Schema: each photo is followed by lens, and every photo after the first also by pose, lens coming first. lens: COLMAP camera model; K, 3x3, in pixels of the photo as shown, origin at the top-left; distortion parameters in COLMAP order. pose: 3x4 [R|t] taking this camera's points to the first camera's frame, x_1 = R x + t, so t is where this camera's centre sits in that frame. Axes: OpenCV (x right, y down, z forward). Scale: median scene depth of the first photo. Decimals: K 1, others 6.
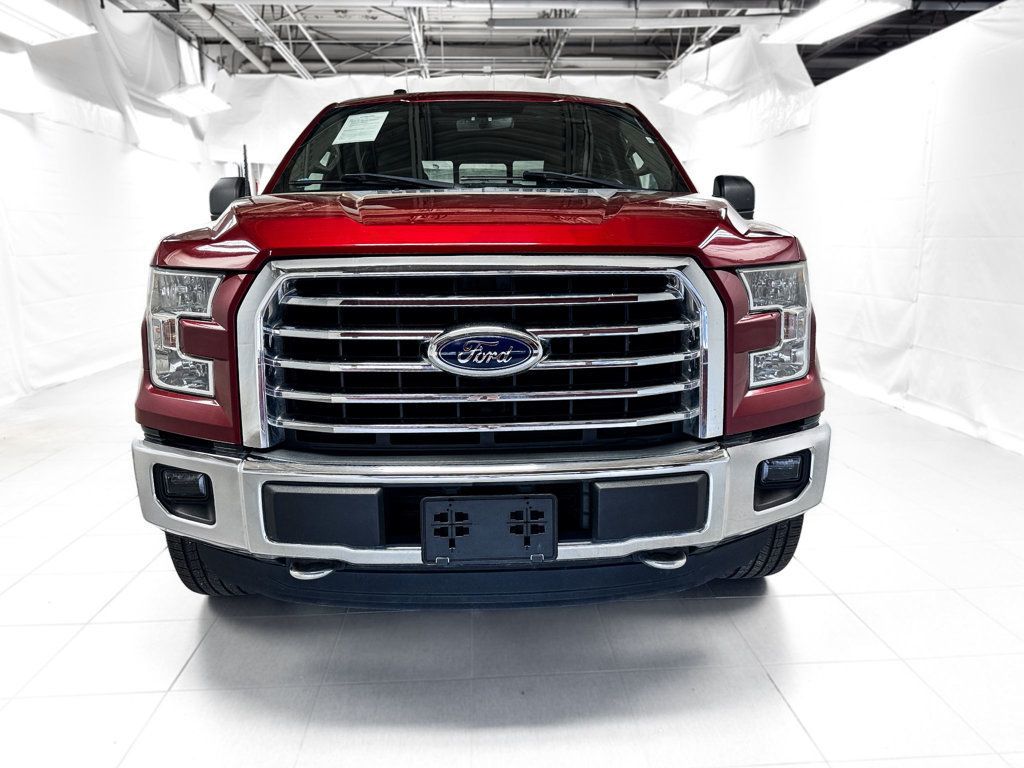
lens RADIAL K [[765.1, 0, 512.0], [0, 765.1, 384.0], [0, 0, 1]] dist [0.005443, 0.000370]
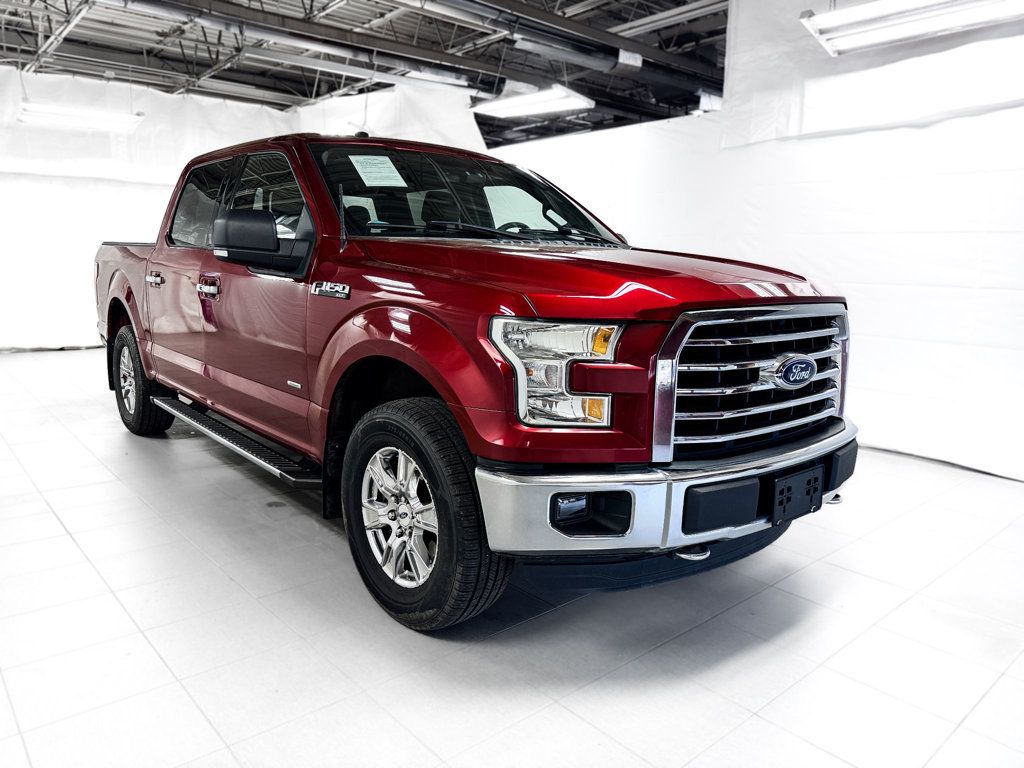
lens RADIAL K [[729.2, 0, 512.0], [0, 729.2, 384.0], [0, 0, 1]] dist [-0.001237, -0.009049]
pose [[0.791904, -0.073538, 0.606202, -0.245330], [0.083746, 0.996421, 0.011474, -0.015414], [-0.604876, 0.041681, 0.795228, 0.042121]]
